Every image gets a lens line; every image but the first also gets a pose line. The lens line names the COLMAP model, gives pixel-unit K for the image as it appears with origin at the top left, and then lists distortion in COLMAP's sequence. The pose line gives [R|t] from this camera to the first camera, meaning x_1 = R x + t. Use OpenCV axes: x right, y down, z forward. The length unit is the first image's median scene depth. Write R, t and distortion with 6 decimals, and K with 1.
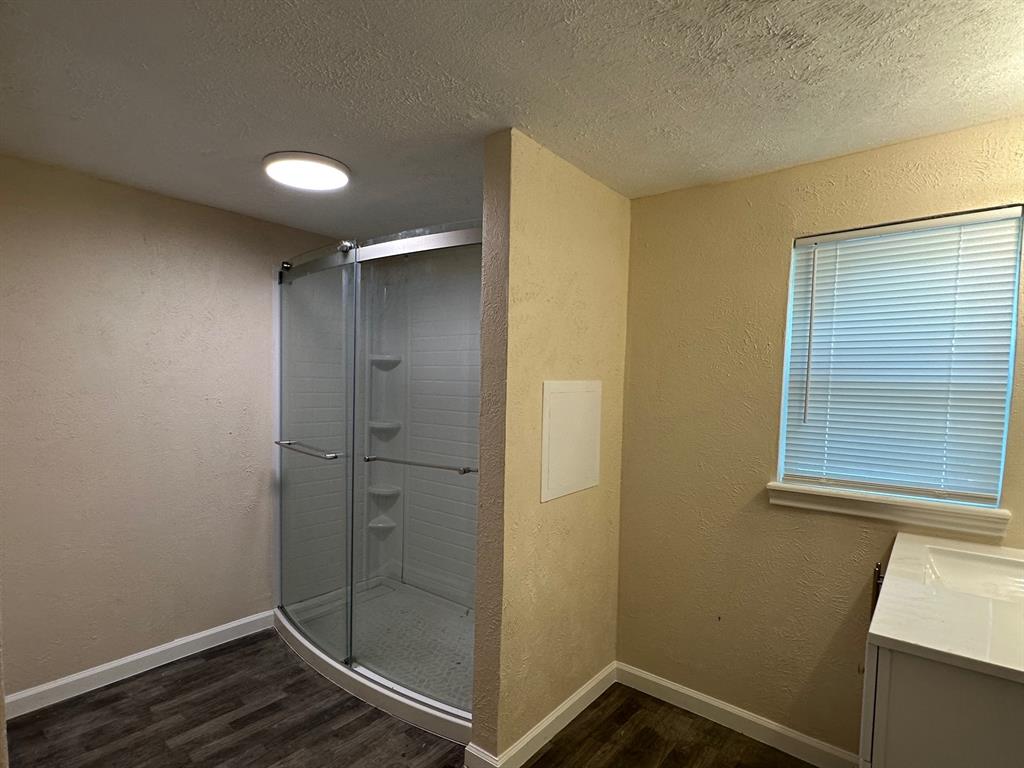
lens RADIAL K [[534.7, 0, 507.5], [0, 534.7, 387.1], [0, 0, 1]] dist [-0.007234, -0.000197]
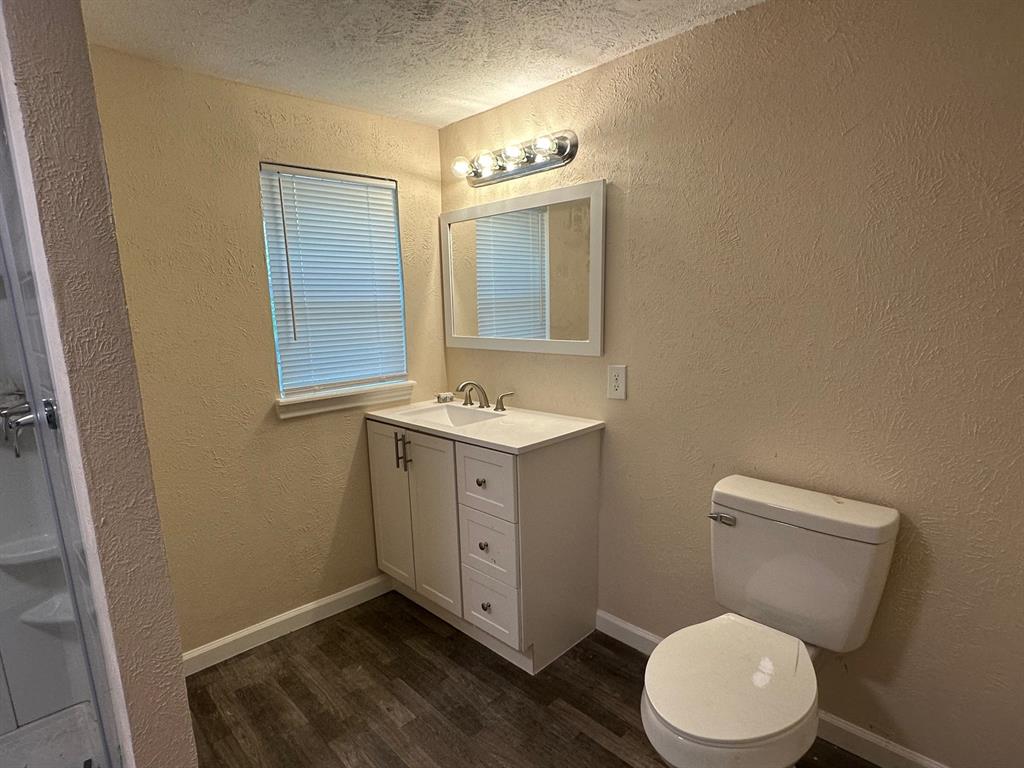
lens RADIAL K [[534.7, 0, 509.3], [0, 534.7, 380.5], [0, 0, 1]] dist [-0.007234, -0.000197]
pose [[0.109519, -0.163257, 0.980486, -0.501959], [0.033158, 0.986471, 0.160550, -0.013955], [-0.993432, 0.014928, 0.113450, 0.437854]]
